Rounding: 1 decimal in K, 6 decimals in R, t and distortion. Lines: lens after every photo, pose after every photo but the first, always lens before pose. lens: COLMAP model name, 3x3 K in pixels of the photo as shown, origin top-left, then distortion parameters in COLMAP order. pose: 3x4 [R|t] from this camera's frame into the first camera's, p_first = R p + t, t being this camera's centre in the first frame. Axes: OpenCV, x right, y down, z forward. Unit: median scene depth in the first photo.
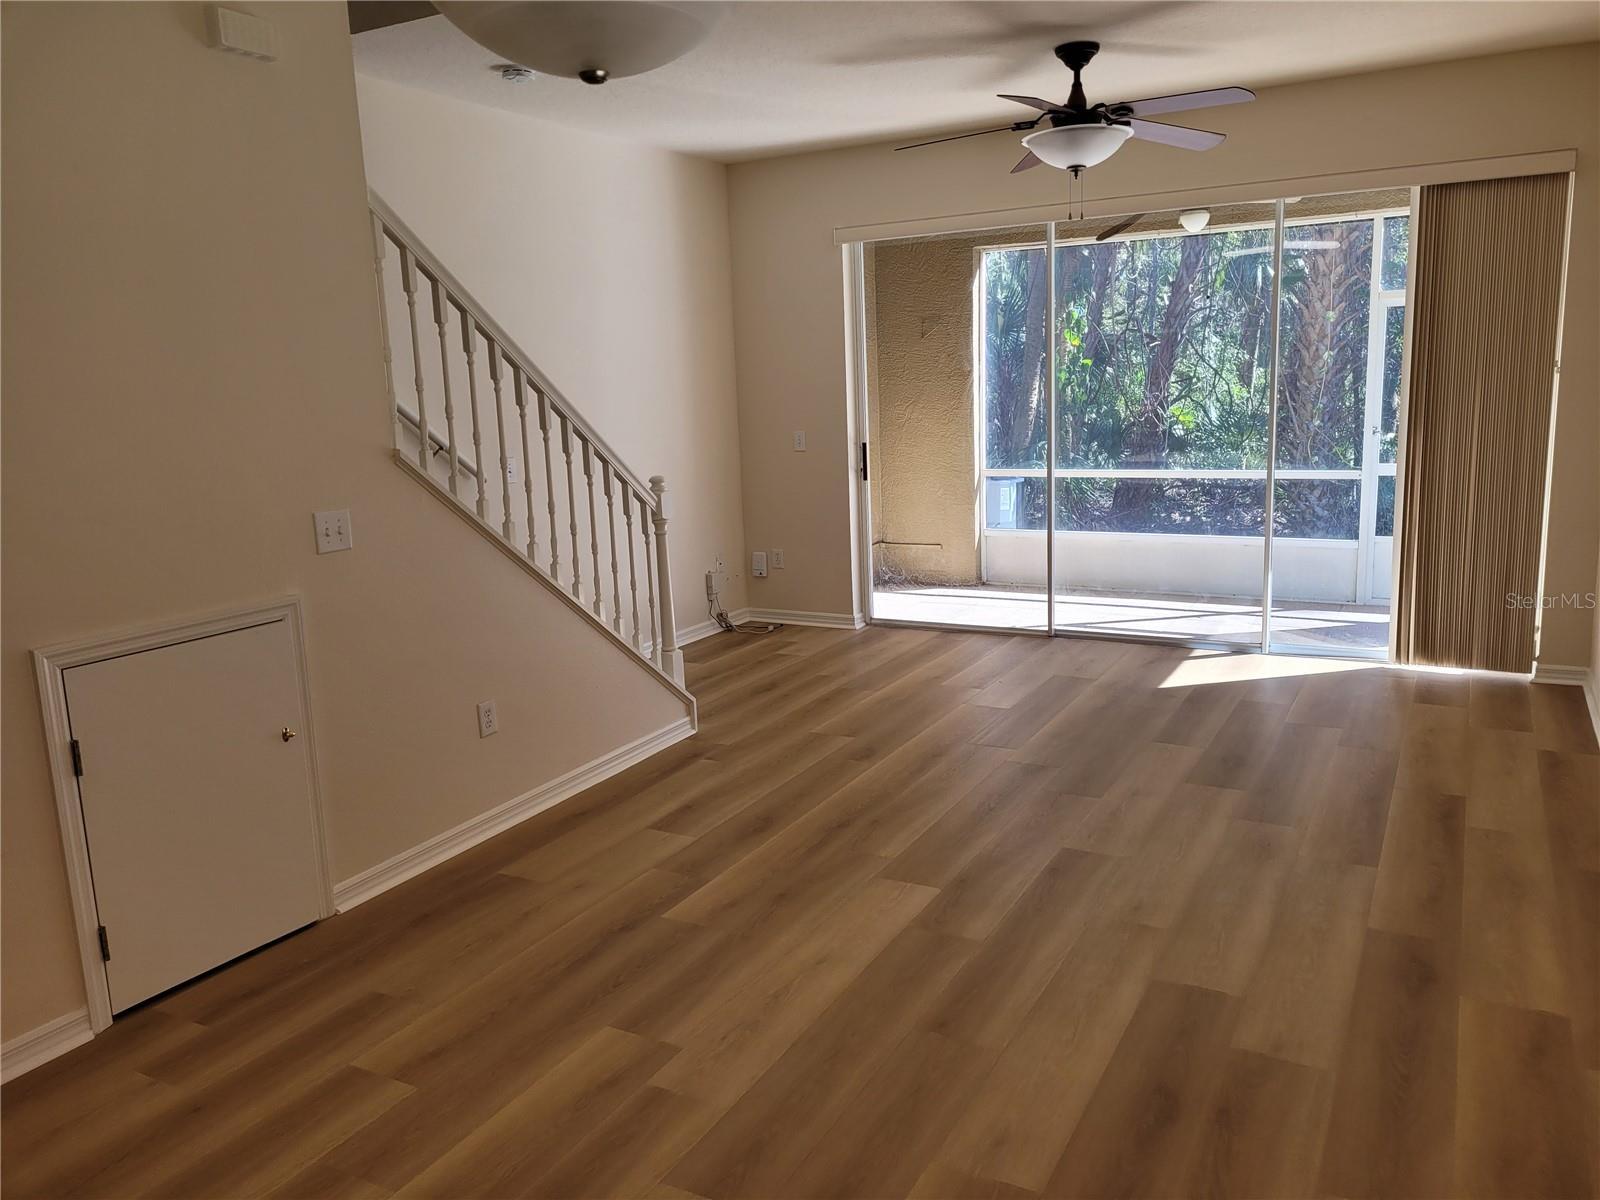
lens RADIAL K [[1178.7, 0, 796.9], [0, 1178.7, 599.6], [0, 0, 1]] dist [0.063087, -0.055161]
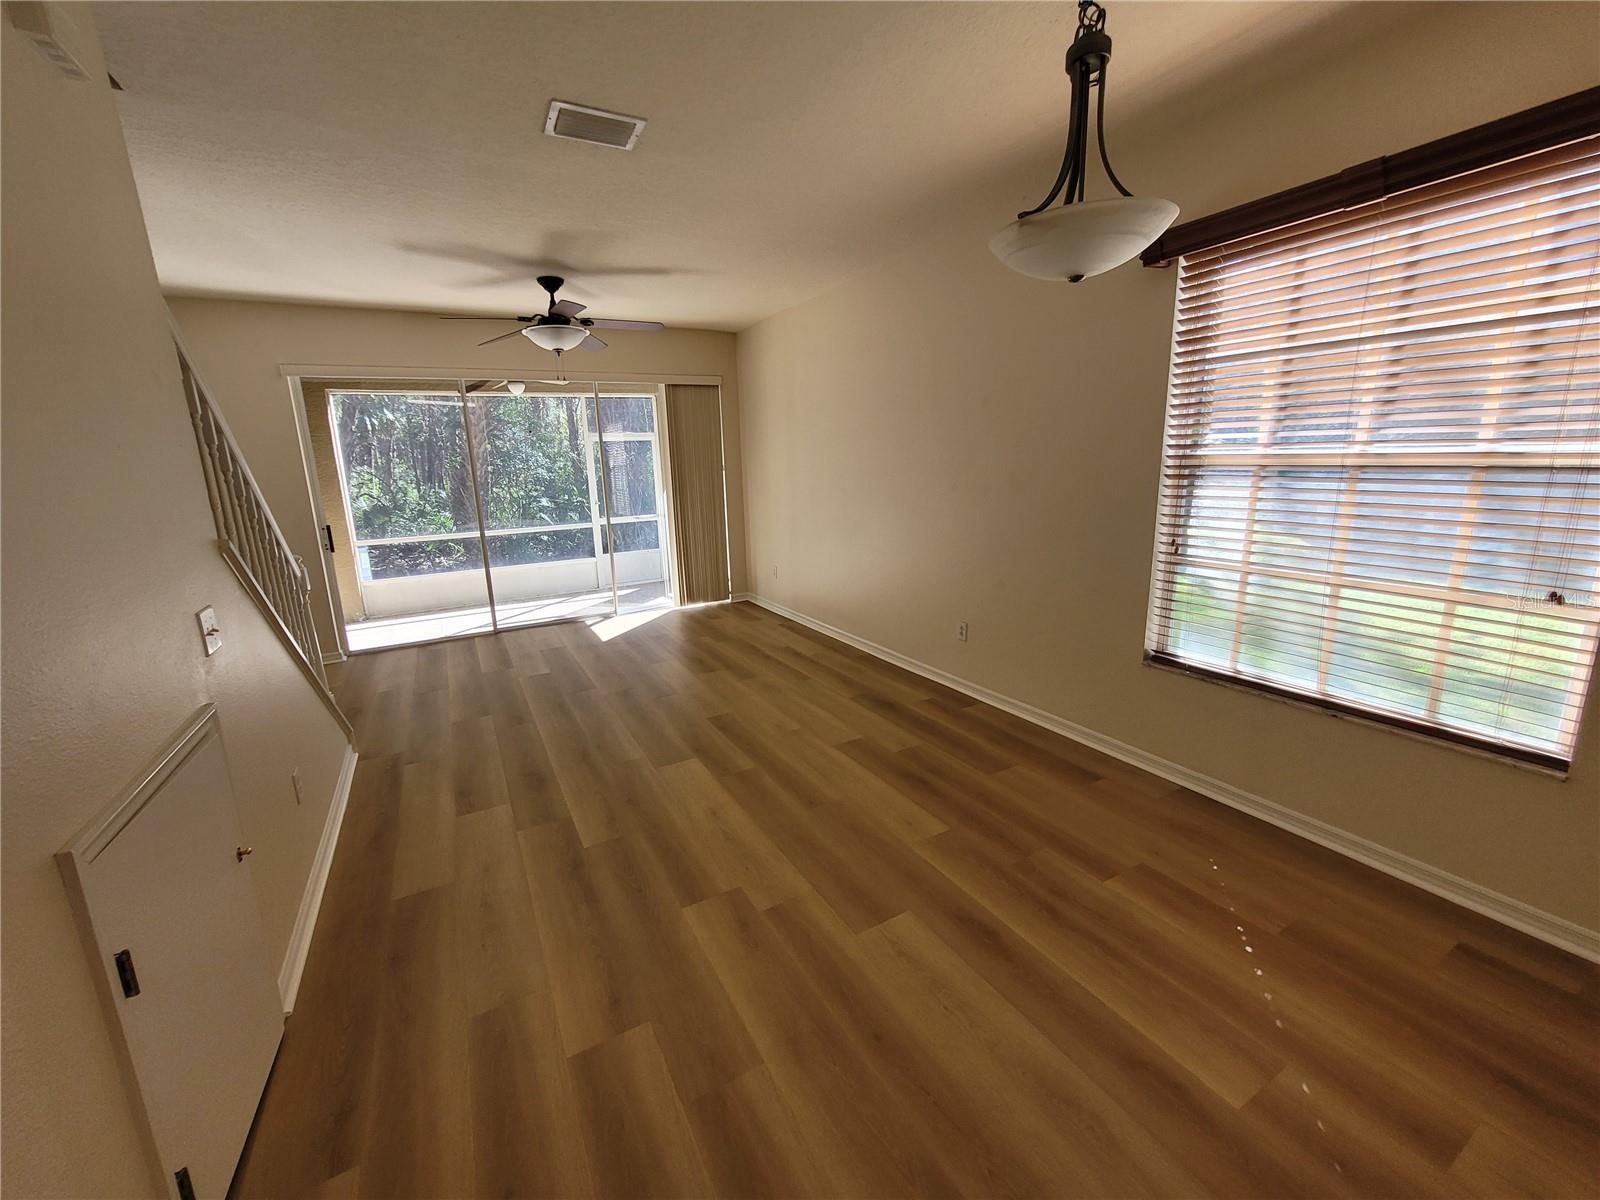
lens RADIAL K [[620.3, 0, 789.5], [0, 620.3, 594.0], [0, 0, 1]] dist [-0.000818, -0.000591]
pose [[0.544656, -0.162831, 0.822701, -0.386955], [0.170702, 0.981959, 0.081342, -0.032555], [-0.821104, 0.096133, 0.562625, 0.260259]]
